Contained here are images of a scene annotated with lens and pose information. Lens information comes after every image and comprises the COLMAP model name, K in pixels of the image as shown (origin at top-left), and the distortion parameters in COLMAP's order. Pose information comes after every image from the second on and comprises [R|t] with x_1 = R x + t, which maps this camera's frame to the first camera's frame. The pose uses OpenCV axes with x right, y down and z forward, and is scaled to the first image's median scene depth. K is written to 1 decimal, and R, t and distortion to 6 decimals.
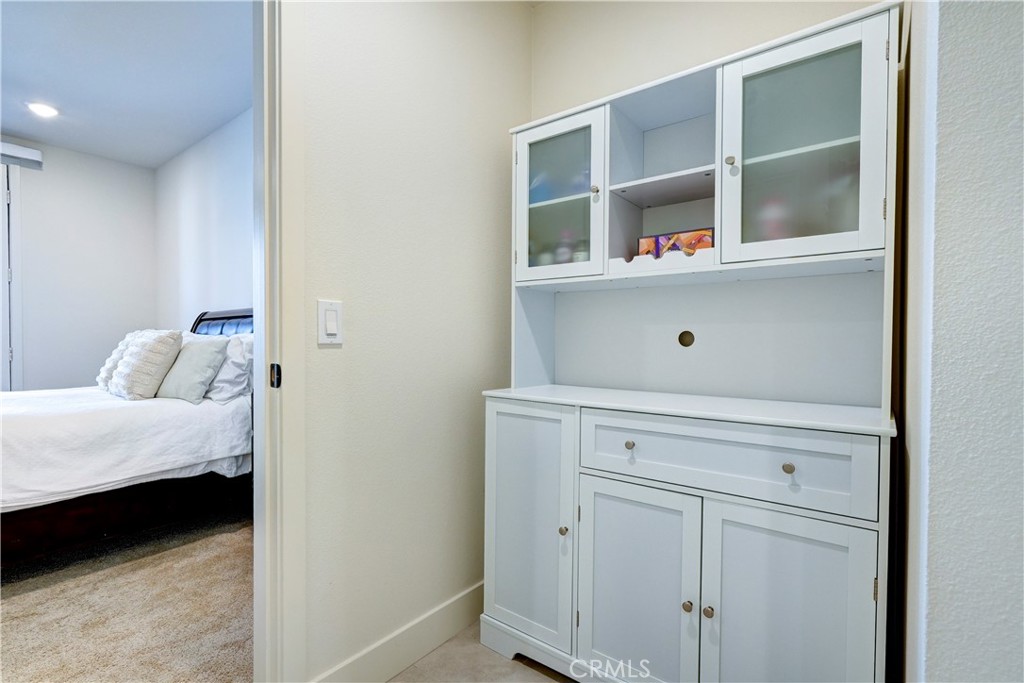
lens RADIAL K [[480.4, 0, 541.4], [0, 480.4, 349.2], [0, 0, 1]] dist [-0.001205, -0.000840]
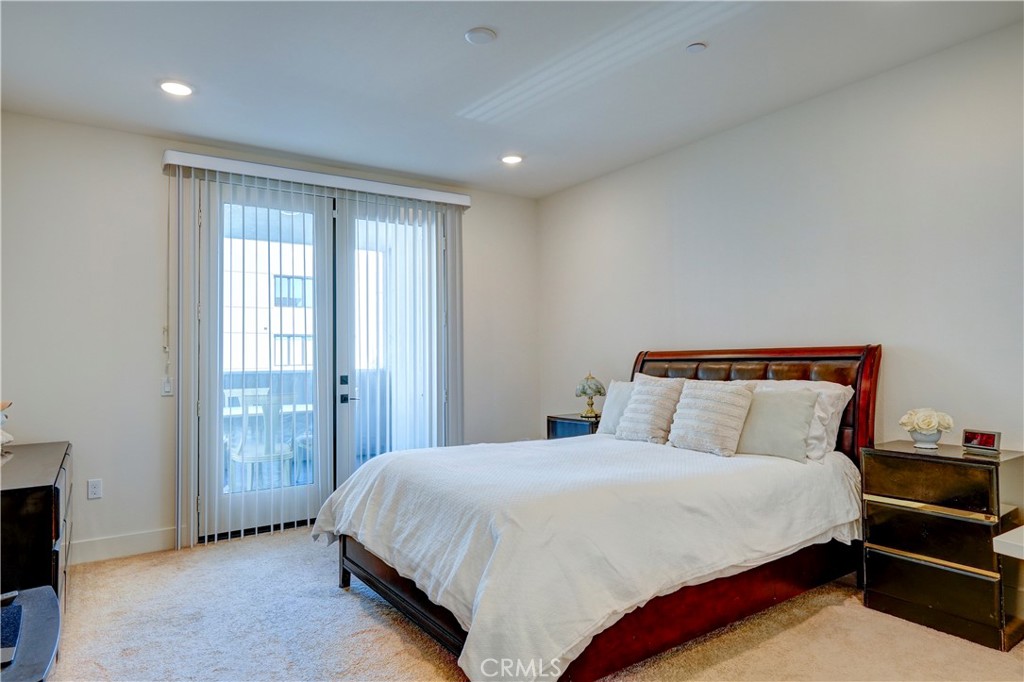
lens RADIAL K [[620.1, 0, 517.6], [0, 620.1, 353.6], [0, 0, 1]] dist [-0.001288, 0.020217]
pose [[0.944262, -0.020350, -0.328564, -0.818779], [0.015402, 0.999726, -0.017653, -0.085509], [0.328833, 0.011609, 0.944317, -0.327599]]
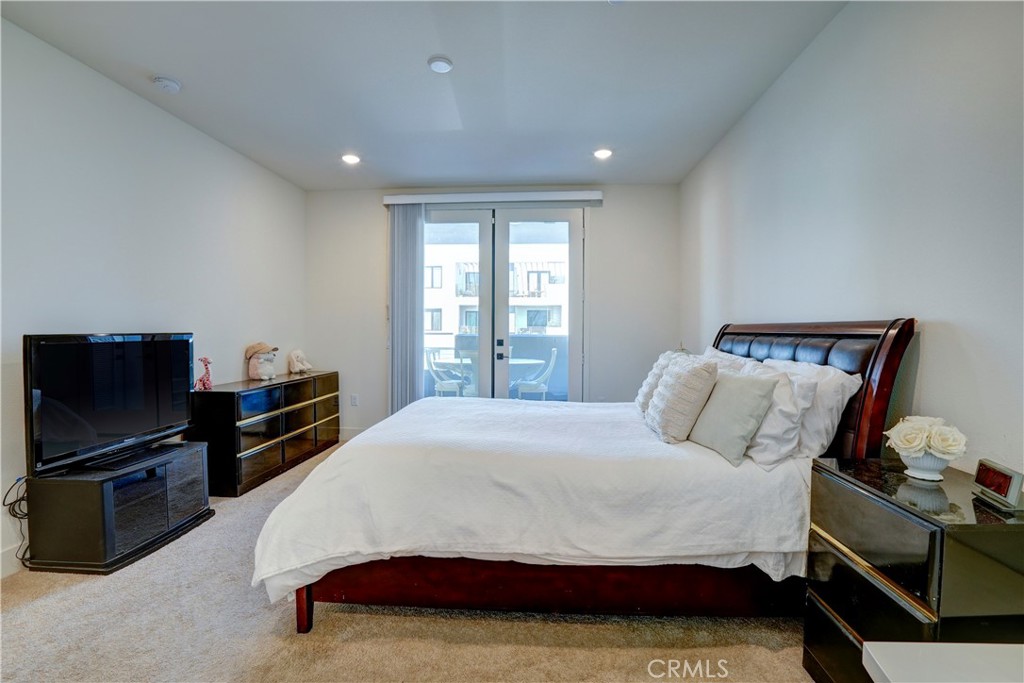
lens RADIAL K [[457.0, 0, 510.4], [0, 457.0, 347.4], [0, 0, 1]] dist [-0.058592, 0.009675]
pose [[0.529720, 0.031675, -0.847581, -0.305988], [-0.009485, 0.999461, 0.031423, -0.086765], [0.848119, -0.008606, 0.529735, 0.319579]]
